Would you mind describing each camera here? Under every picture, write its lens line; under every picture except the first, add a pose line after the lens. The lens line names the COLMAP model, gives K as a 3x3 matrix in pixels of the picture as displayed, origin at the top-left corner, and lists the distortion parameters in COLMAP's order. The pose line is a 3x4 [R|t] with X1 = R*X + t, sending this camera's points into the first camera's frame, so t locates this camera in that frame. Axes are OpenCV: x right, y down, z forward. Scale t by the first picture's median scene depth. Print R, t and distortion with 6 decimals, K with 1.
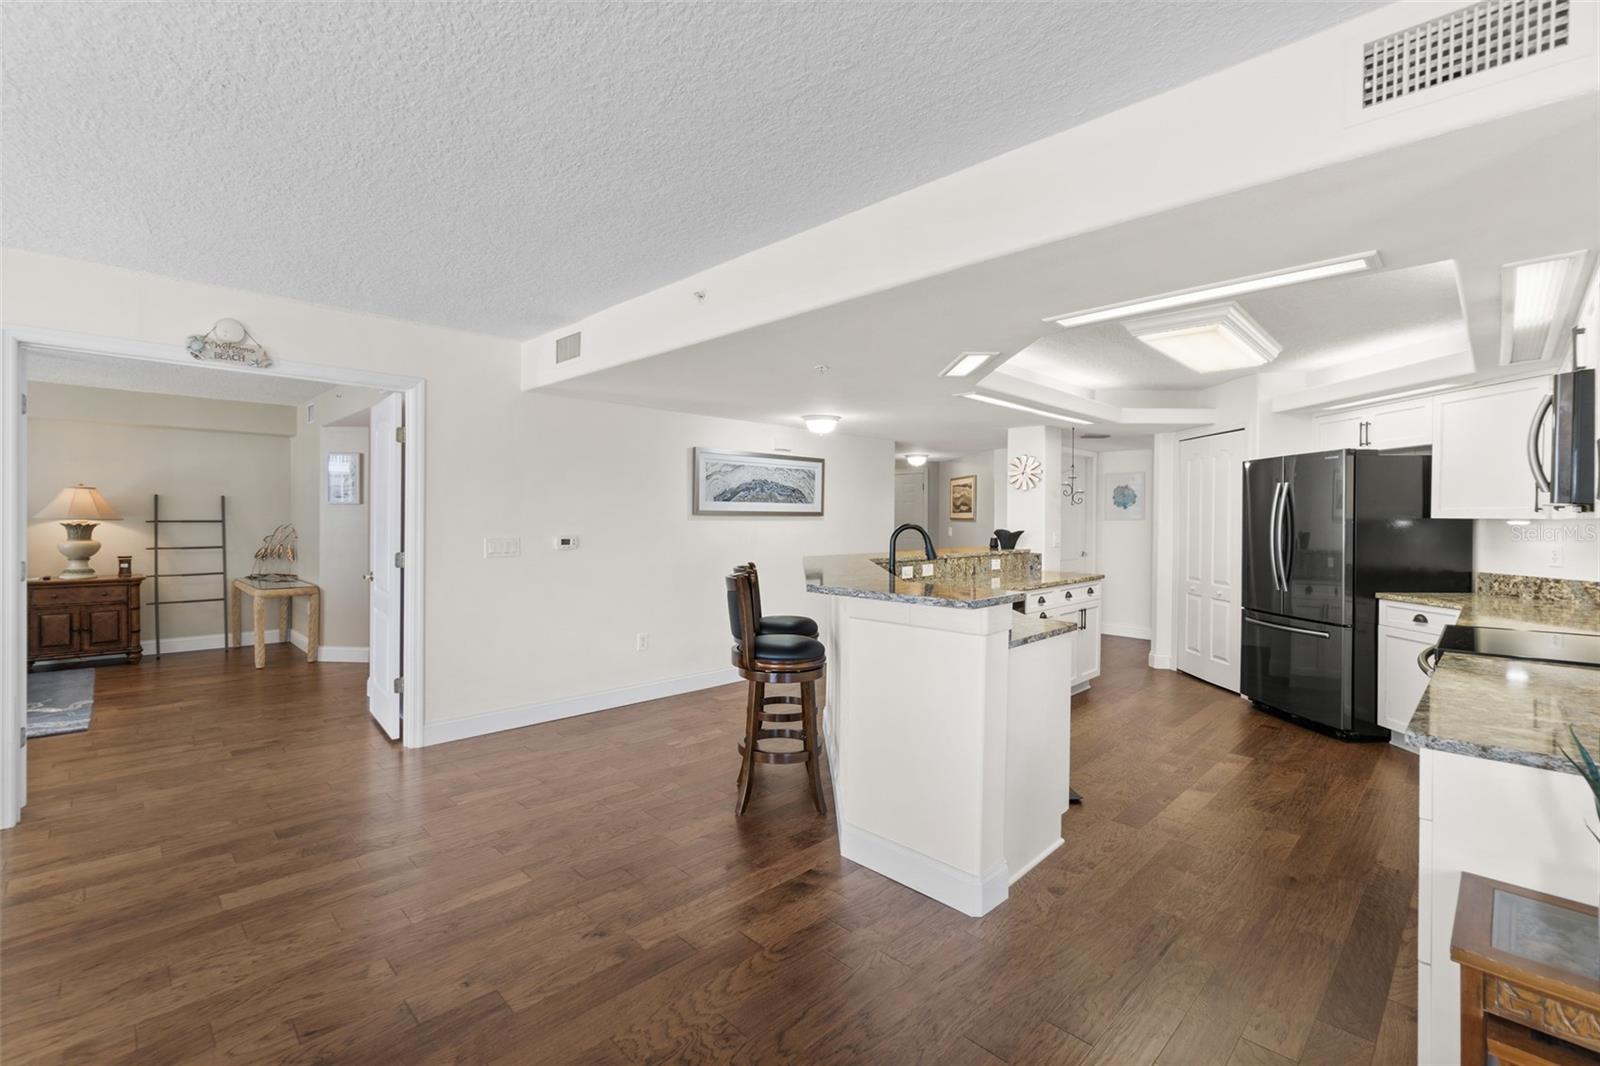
lens RADIAL K [[695.1, 0, 786.5], [0, 695.1, 524.0], [0, 0, 1]] dist [-0.003415, 0.000573]
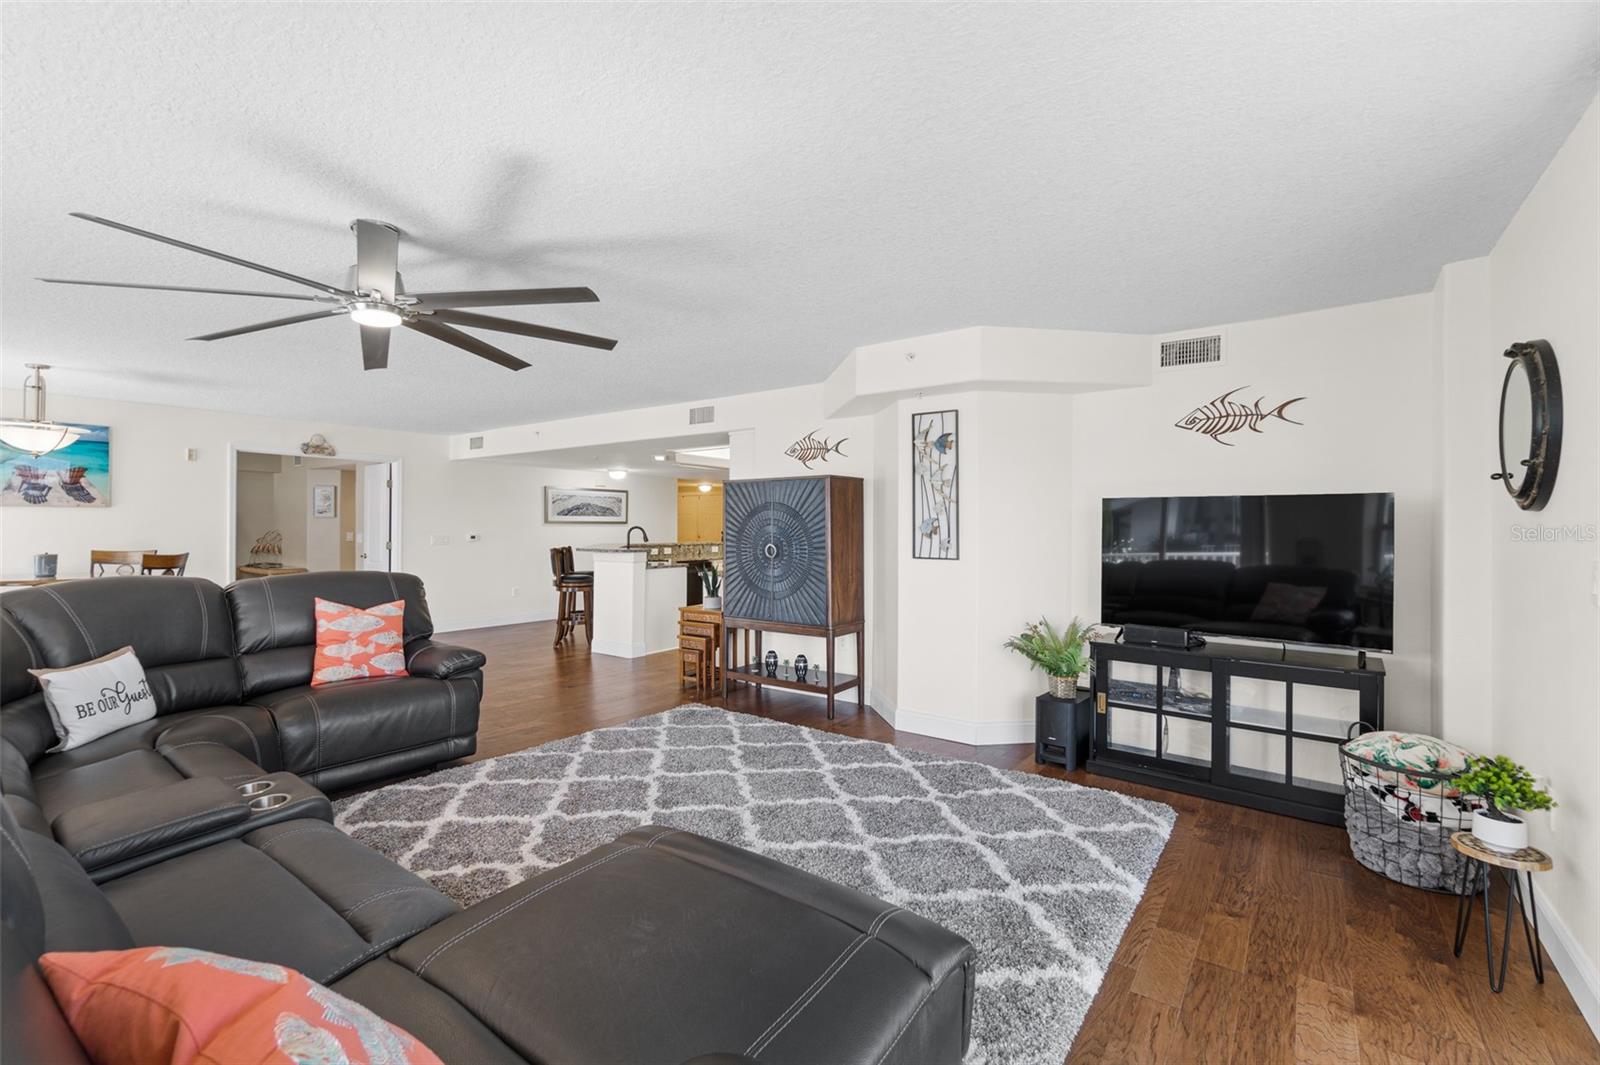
lens RADIAL K [[695.1, 0, 786.5], [0, 695.1, 523.5], [0, 0, 1]] dist [-0.003415, 0.000573]
pose [[0.988230, -0.003479, 0.152935, 0.206754], [0.005932, 0.999861, -0.015587, 0.019152], [-0.152860, 0.016311, 0.988113, -0.870145]]
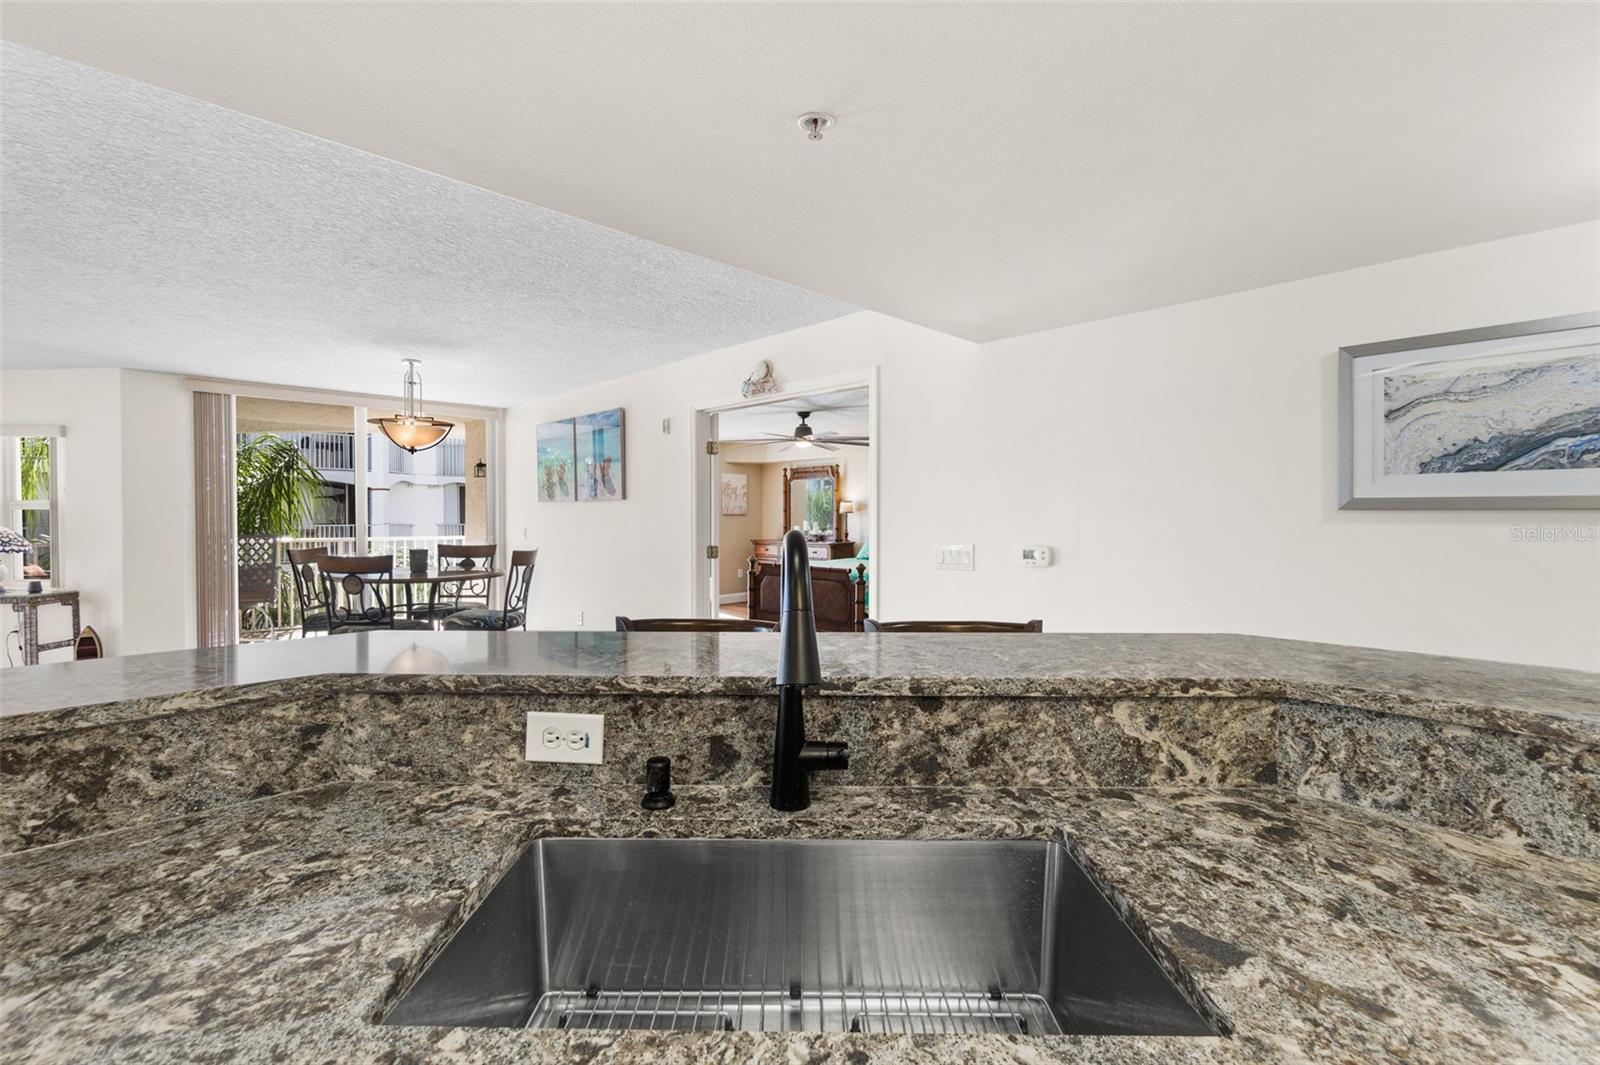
lens RADIAL K [[704.0, 0, 790.2], [0, 704.0, 523.2], [0, 0, 1]] dist [0.000689, 0.000521]
pose [[-0.013332, 0.002557, -0.999908, 0.289968], [-0.010353, 0.999943, 0.002696, -0.002777], [0.999858, 0.010388, -0.013305, 0.653186]]
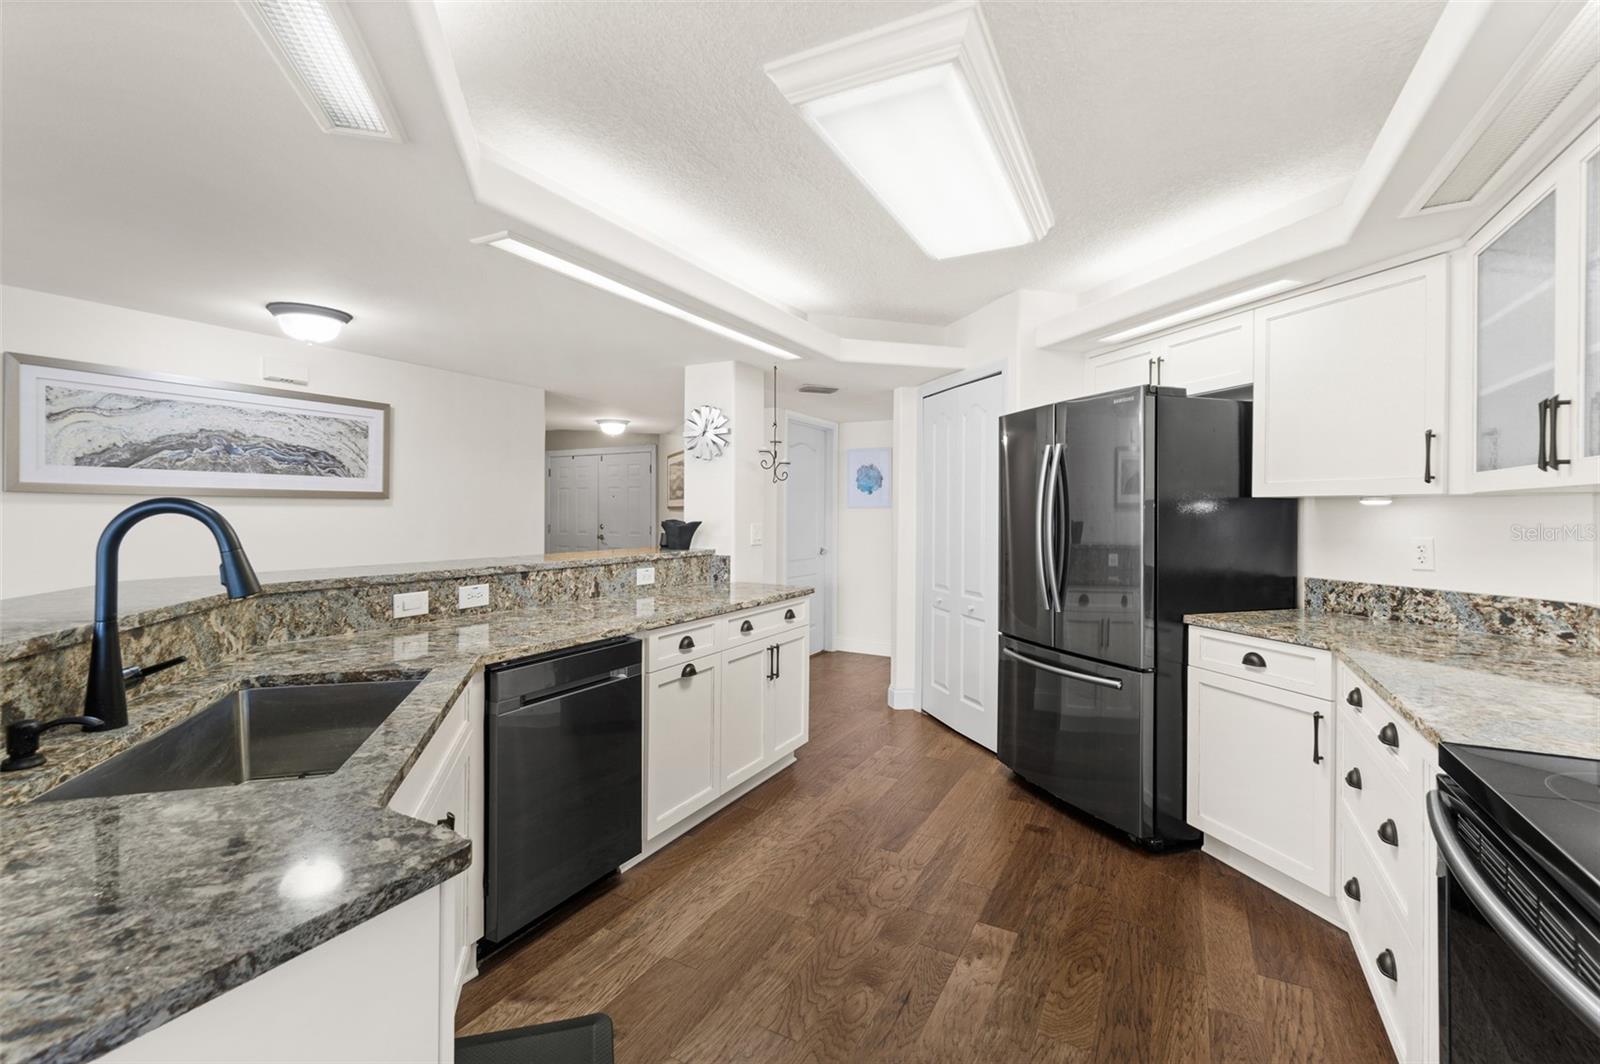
lens RADIAL K [[699.7, 0, 778.2], [0, 699.7, 521.0], [0, 0, 1]] dist [-0.006972, 0.000050]
pose [[0.962668, -0.005533, 0.270627, 0.248224], [0.004243, 0.999977, 0.005352, 0.006734], [-0.270650, -0.004003, 0.962669, 0.376334]]
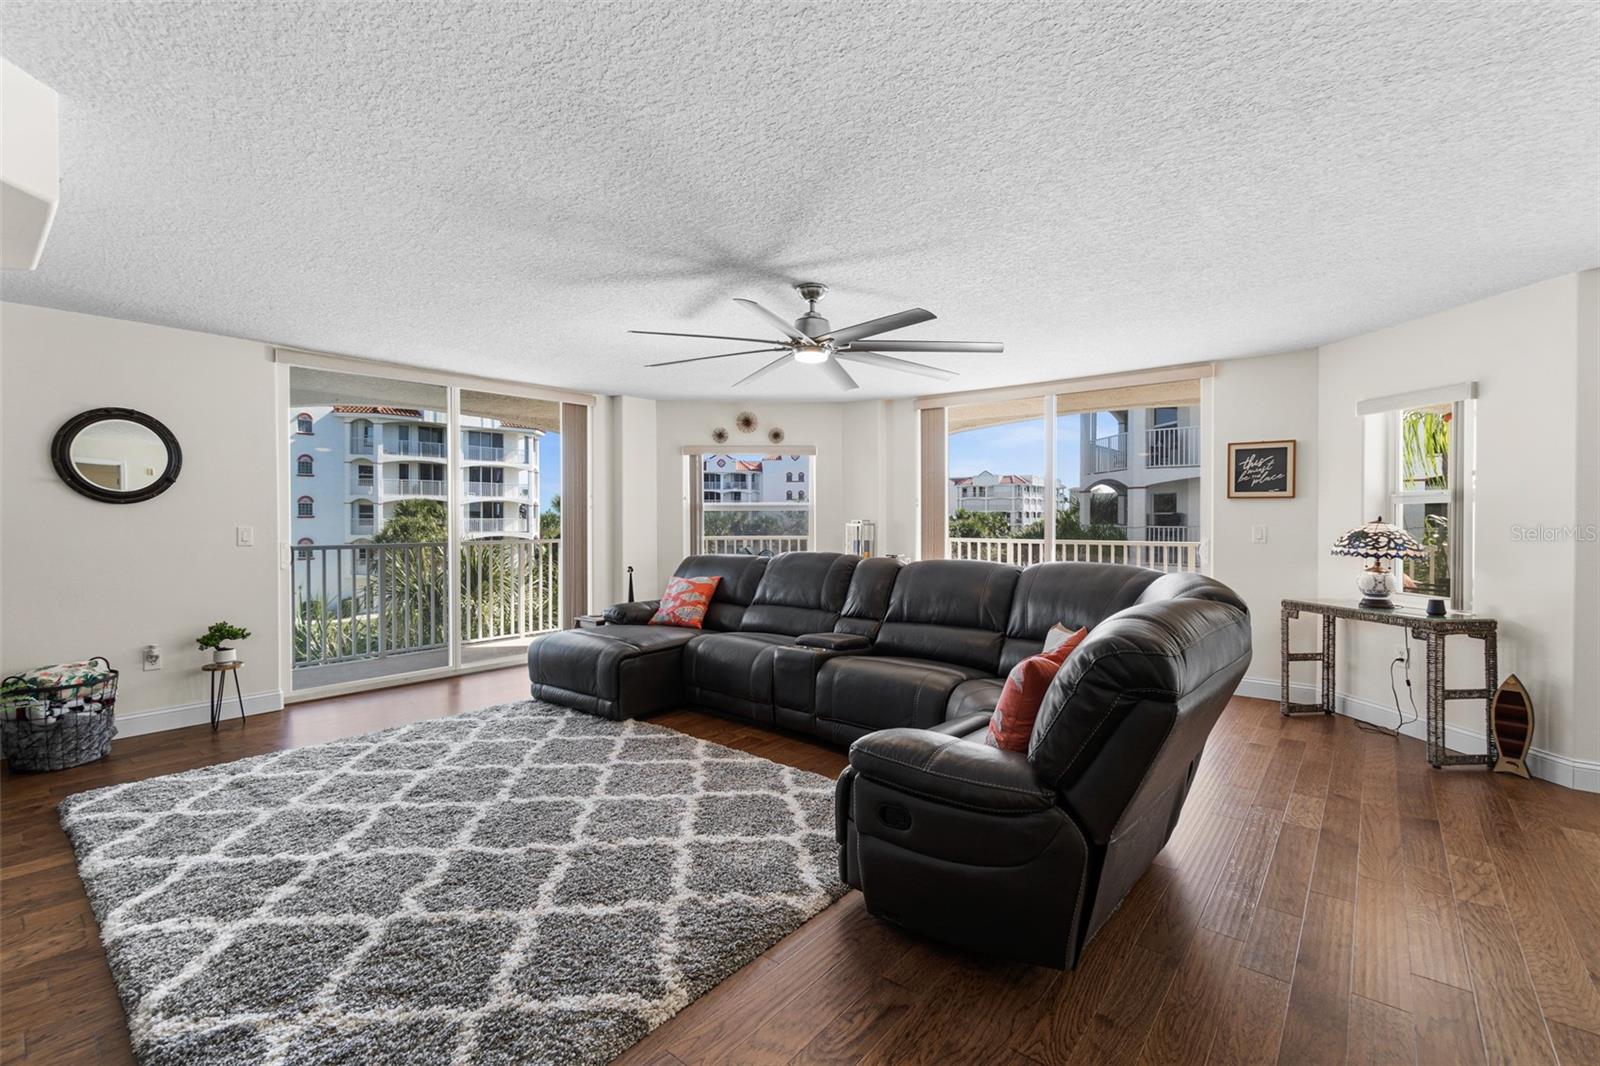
lens RADIAL K [[709.9, 0, 783.1], [0, 709.9, 524.4], [0, 0, 1]] dist [-0.041646, 0.018761]
pose [[-0.995115, -0.009496, -0.098267, 0.070671], [-0.011419, 0.999754, 0.019032, 0.008196], [0.098062, 0.020061, -0.994978, 0.254570]]
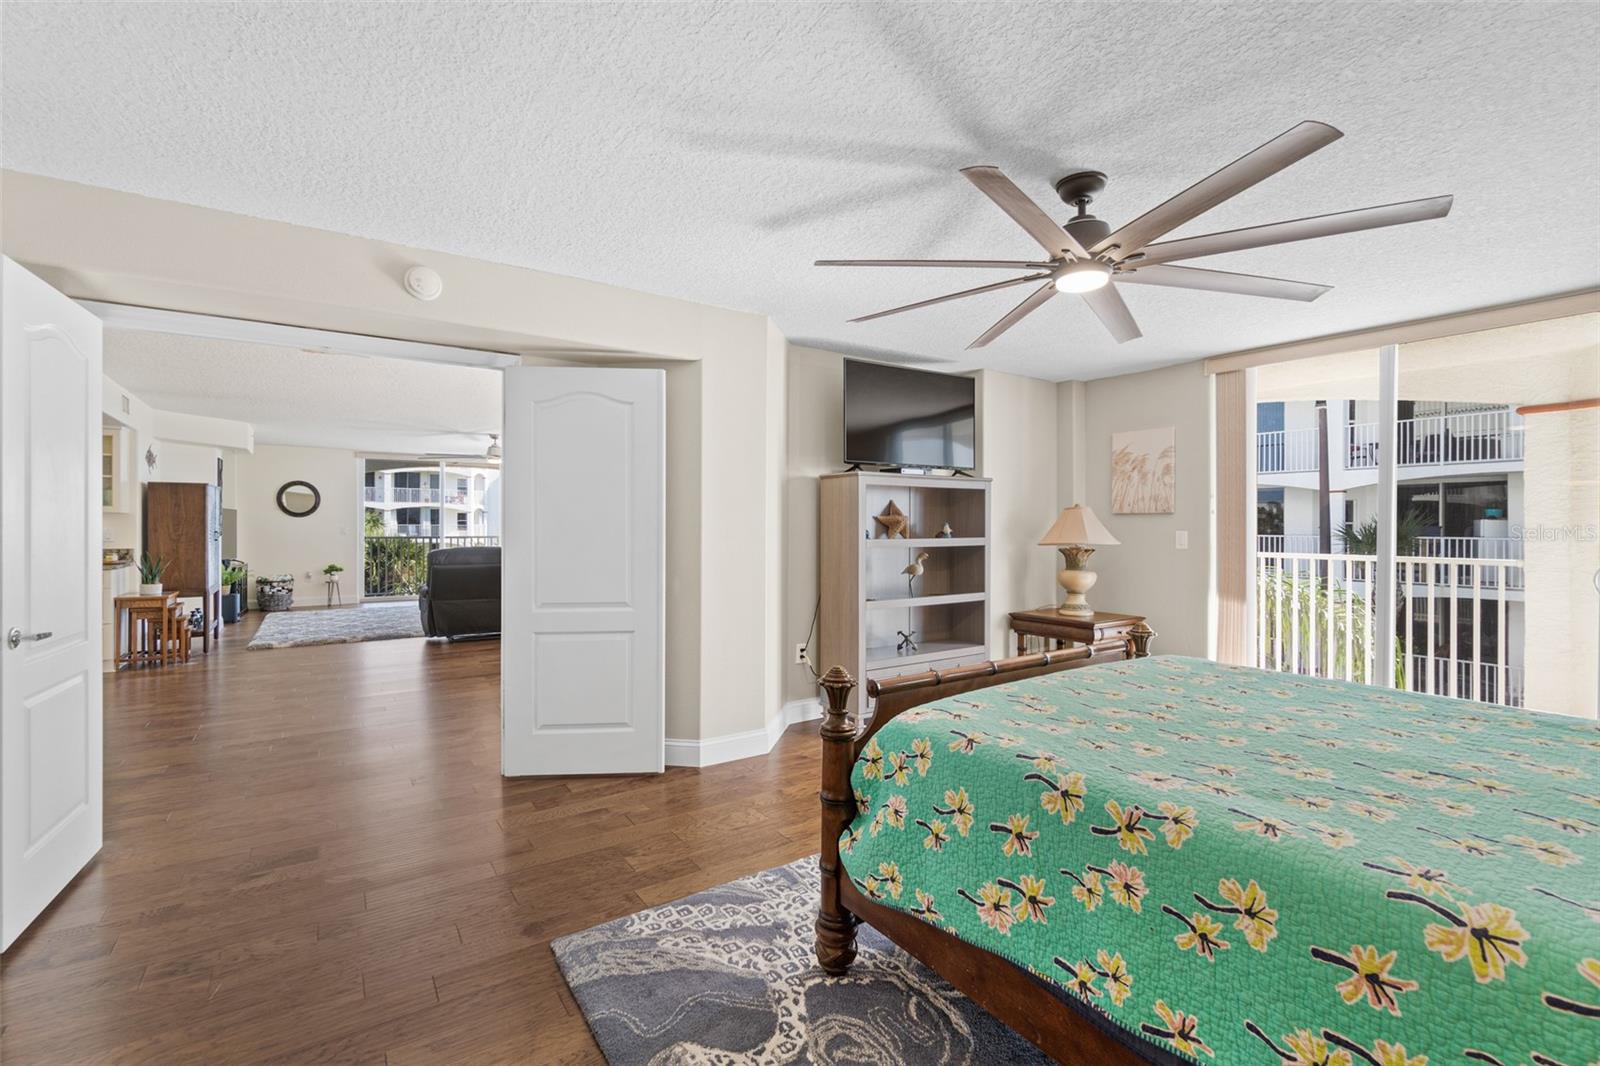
lens RADIAL K [[709.4, 0, 781.3], [0, 709.4, 525.8], [0, 0, 1]] dist [0.000230, 0.009775]
pose [[-0.981809, -0.012516, 0.189460, -0.962204], [-0.010269, 0.999865, 0.012838, -0.007735], [-0.189595, 0.010659, -0.981805, 1.113162]]
